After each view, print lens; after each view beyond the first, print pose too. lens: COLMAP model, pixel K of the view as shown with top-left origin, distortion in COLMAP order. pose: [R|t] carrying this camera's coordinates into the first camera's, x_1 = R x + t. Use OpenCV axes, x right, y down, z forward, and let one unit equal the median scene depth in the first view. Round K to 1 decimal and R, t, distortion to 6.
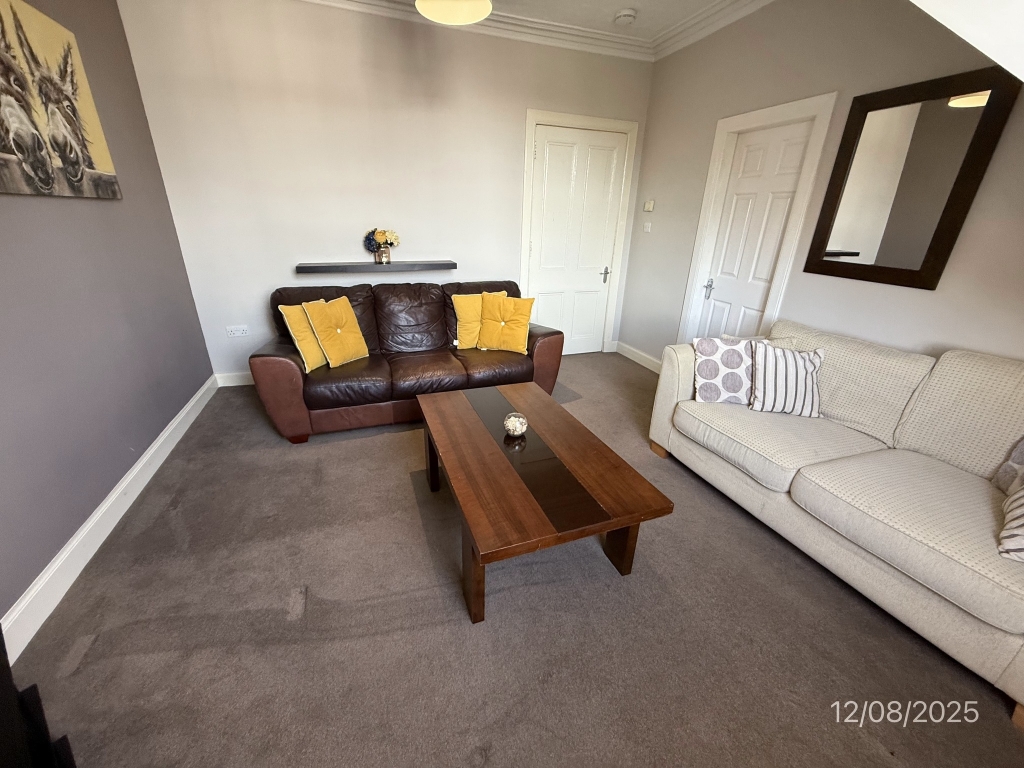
lens RADIAL K [[406.2, 0, 512.0], [0, 406.2, 384.0], [0, 0, 1]] dist [0.002352, -0.000318]
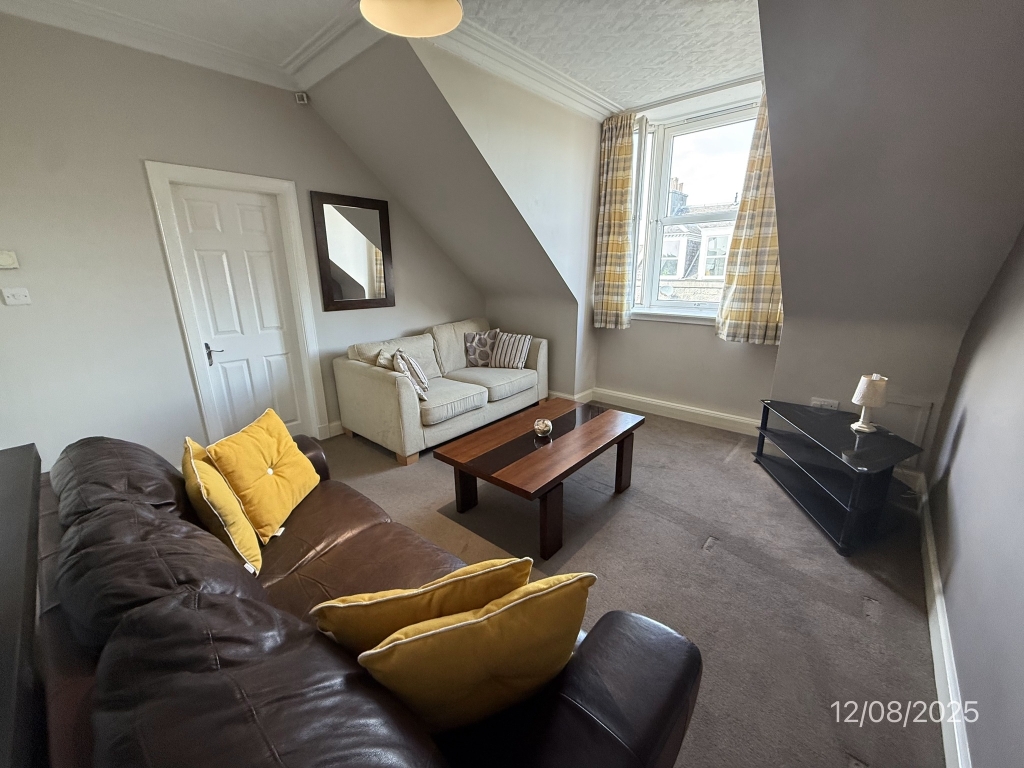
lens RADIAL K [[406.2, 0, 512.0], [0, 406.2, 384.0], [0, 0, 1]] dist [0.002352, -0.000318]
pose [[-0.461114, -0.246146, 0.852517, -0.737313], [0.350318, 0.832213, 0.429766, -0.431041], [-0.815261, 0.496823, -0.297515, 1.009642]]
